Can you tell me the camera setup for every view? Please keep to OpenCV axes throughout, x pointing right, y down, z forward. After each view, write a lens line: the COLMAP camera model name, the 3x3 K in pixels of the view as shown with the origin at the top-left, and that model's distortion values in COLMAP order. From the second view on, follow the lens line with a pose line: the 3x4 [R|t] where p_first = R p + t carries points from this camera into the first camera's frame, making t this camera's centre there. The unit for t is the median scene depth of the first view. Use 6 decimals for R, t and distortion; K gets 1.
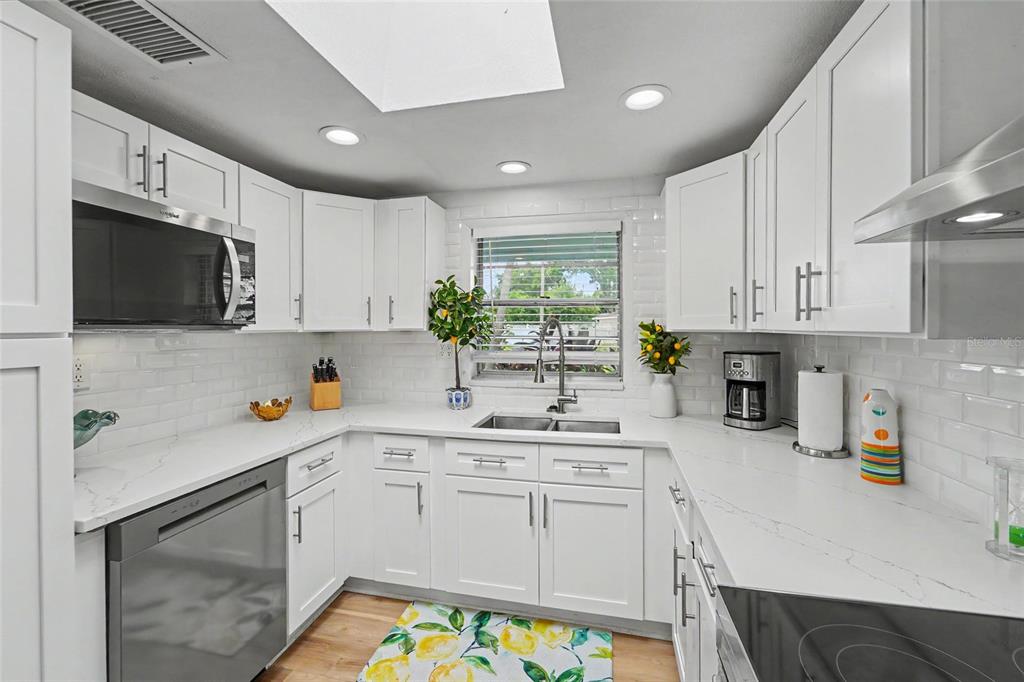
lens RADIAL K [[436.9, 0, 504.3], [0, 436.9, 331.7], [0, 0, 1]] dist [-0.019797, 0.027925]
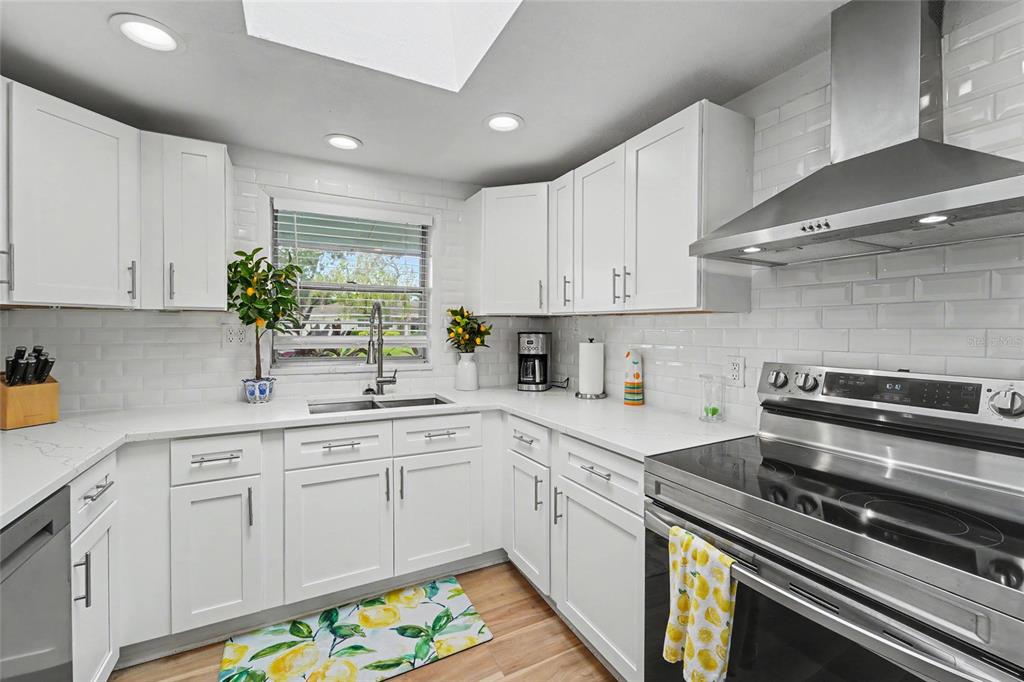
lens RADIAL K [[436.9, 0, 504.3], [0, 436.9, 331.7], [0, 0, 1]] dist [-0.019797, 0.027925]
pose [[0.764871, 0.001073, 0.644182, -0.363919], [-0.002925, 0.999994, 0.001808, 0.042203], [-0.644176, -0.003267, 0.764870, 0.040485]]
